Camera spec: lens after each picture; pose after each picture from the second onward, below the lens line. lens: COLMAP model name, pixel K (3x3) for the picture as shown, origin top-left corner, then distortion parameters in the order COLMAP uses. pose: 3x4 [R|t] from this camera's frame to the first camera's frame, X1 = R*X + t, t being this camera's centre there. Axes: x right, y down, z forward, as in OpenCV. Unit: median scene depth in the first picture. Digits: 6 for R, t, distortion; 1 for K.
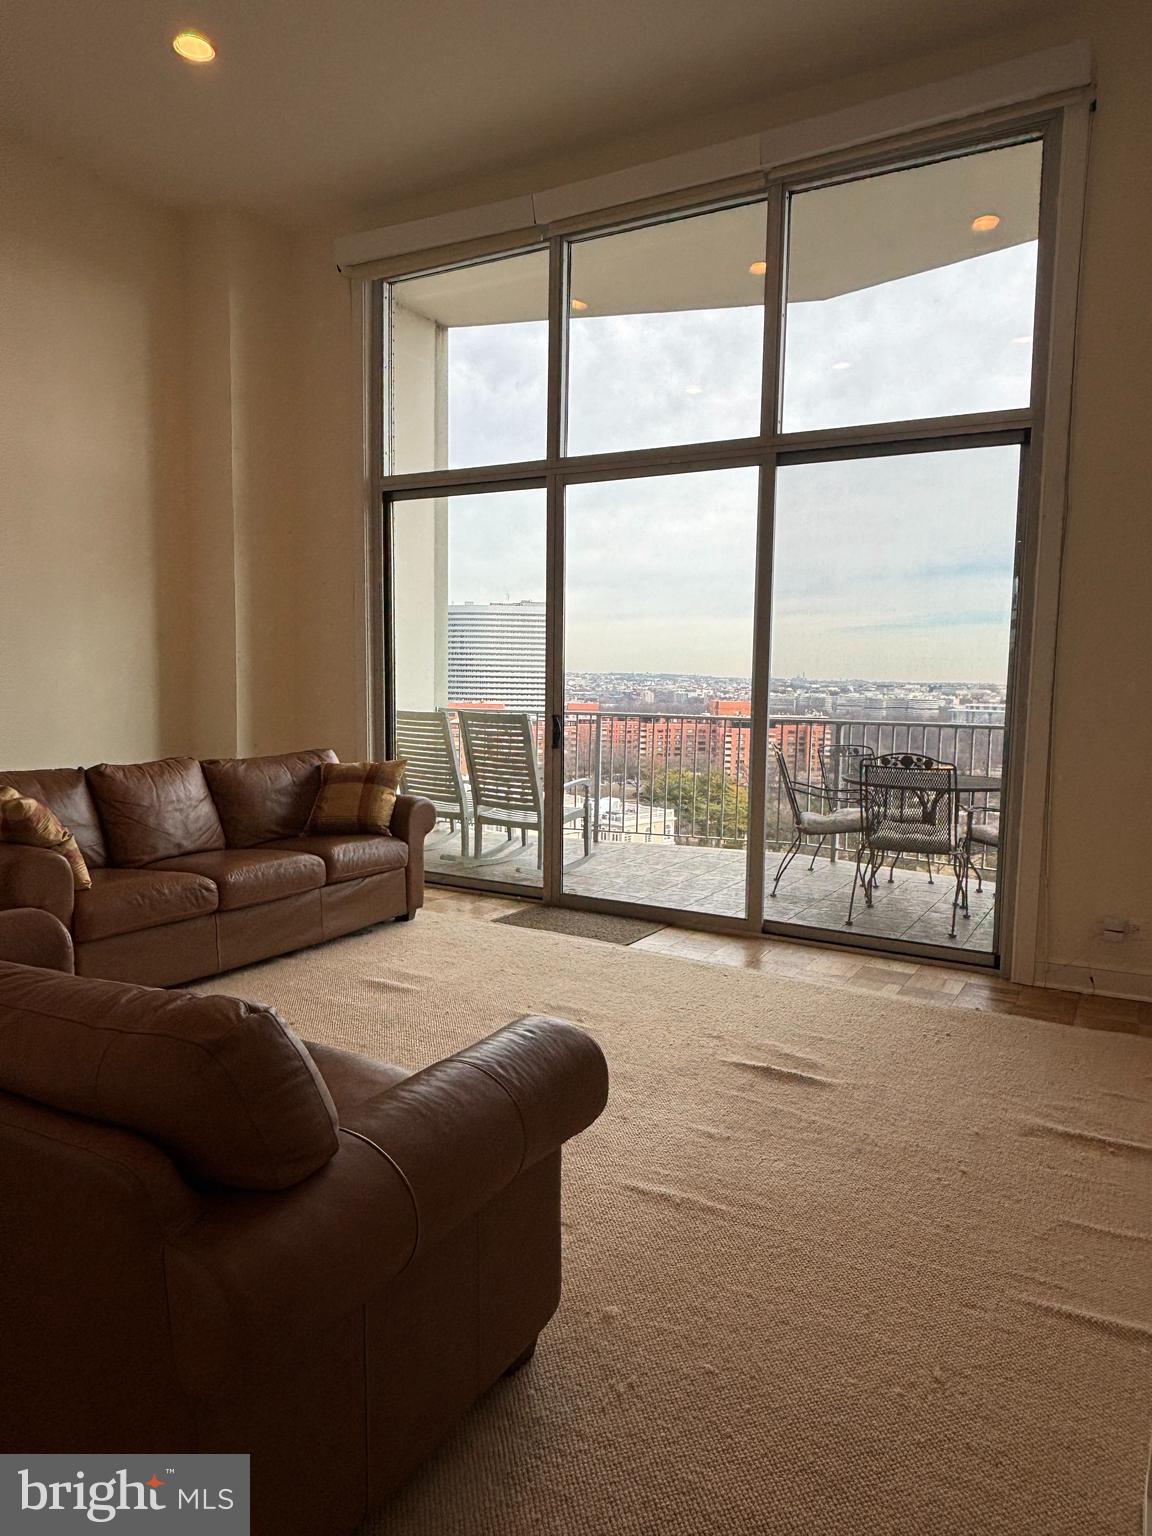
lens RADIAL K [[992.4, 0, 577.0], [0, 992.4, 770.3], [0, 0, 1]] dist [0.008067, 0.000644]
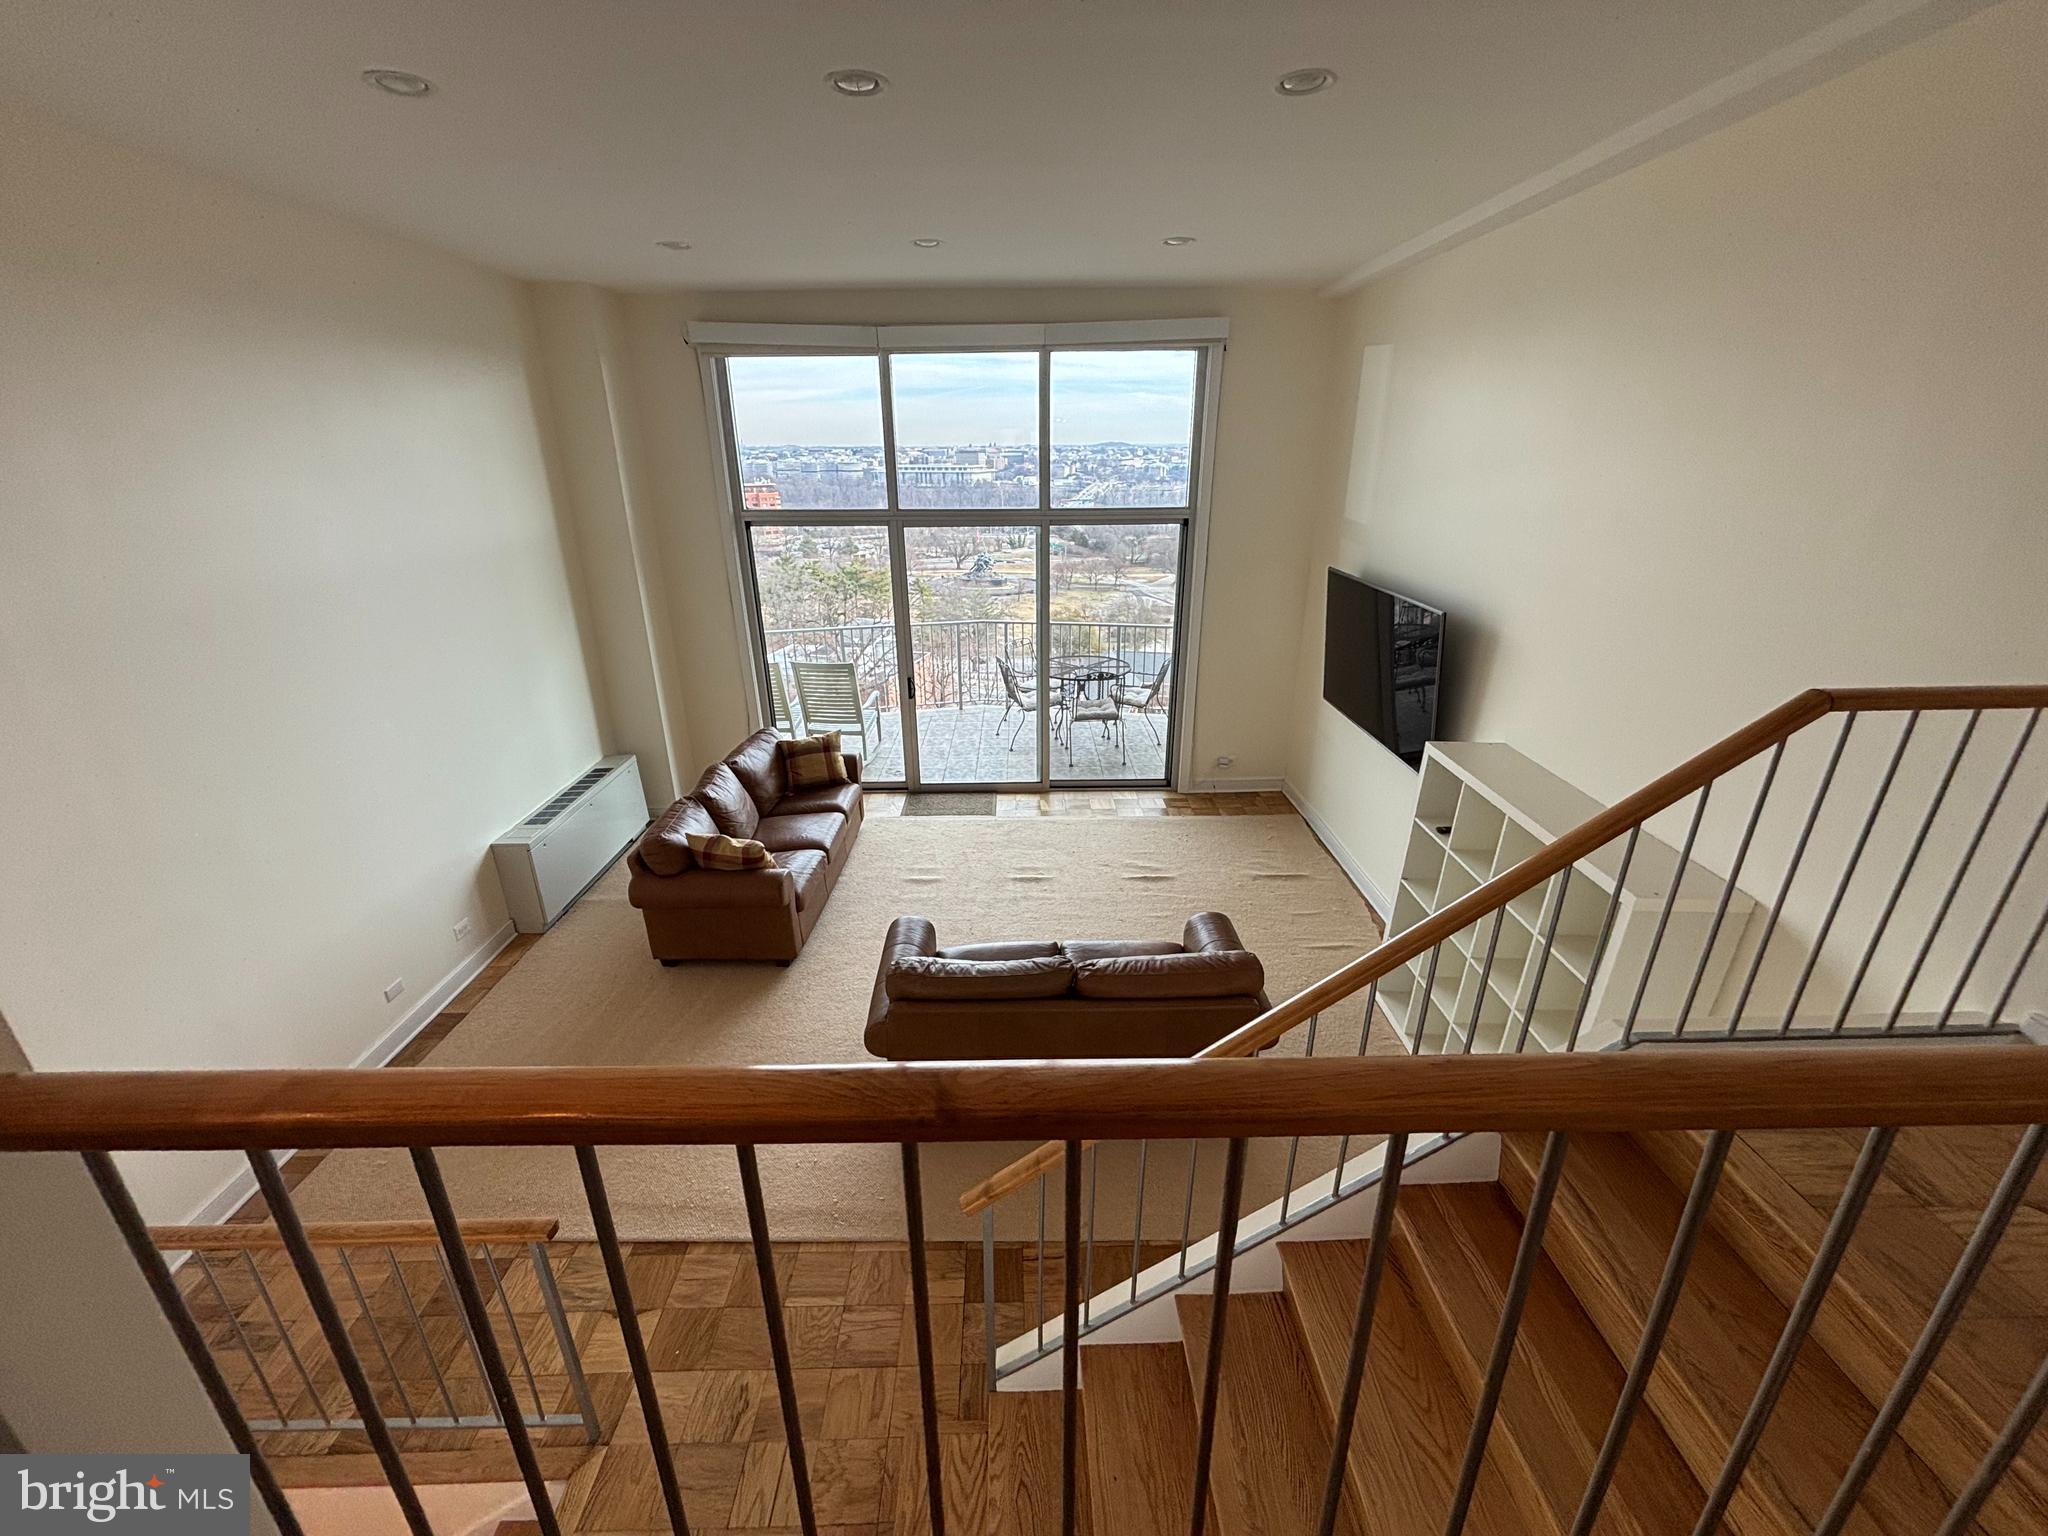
lens RADIAL K [[826.1, 0, 1025.4], [0, 826.1, 763.7], [0, 0, 1]] dist [-0.001260, -0.000028]
pose [[0.865032, -0.201912, 0.459295, -0.530040], [0.071509, 0.955717, 0.285467, -0.308481], [-0.496595, -0.214094, 0.841164, -0.230254]]
